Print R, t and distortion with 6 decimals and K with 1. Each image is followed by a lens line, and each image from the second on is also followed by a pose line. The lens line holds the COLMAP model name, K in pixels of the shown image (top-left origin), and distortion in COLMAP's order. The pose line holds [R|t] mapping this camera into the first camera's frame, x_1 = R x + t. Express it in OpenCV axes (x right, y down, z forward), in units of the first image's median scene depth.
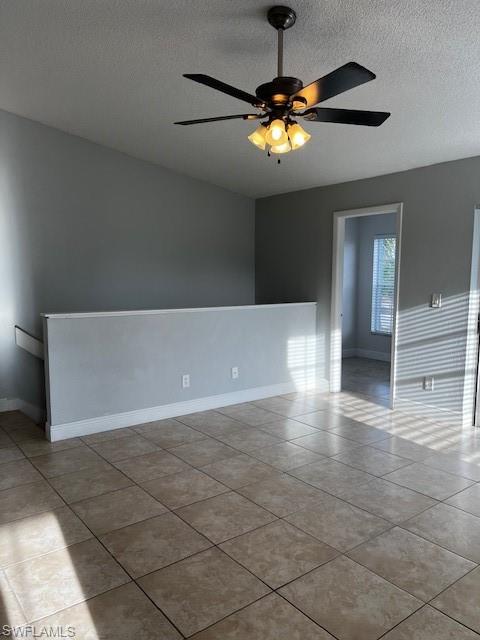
lens RADIAL K [[487.5, 0, 240.0], [0, 487.5, 320.0], [0, 0, 1]] dist [0.033478, -0.010387]
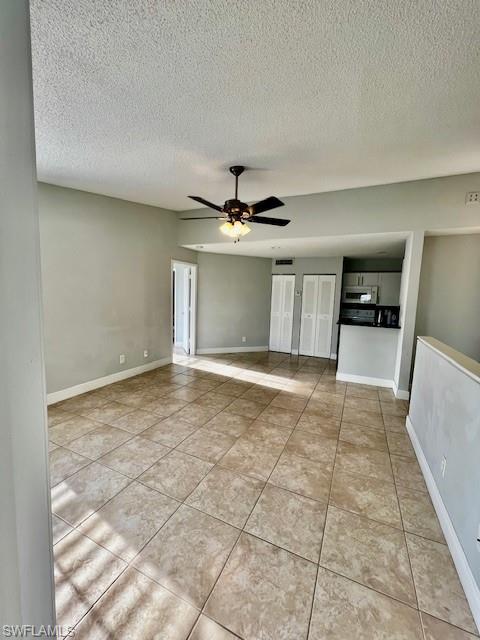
lens RADIAL K [[256.7, 0, 240.0], [0, 256.7, 320.0], [0, 0, 1]] dist [-0.000940, -0.000619]
pose [[-0.888633, 0.009610, -0.458518, 0.370235], [-0.085595, 0.978738, 0.186402, -0.144688], [0.450560, 0.204890, -0.868916, 1.363842]]
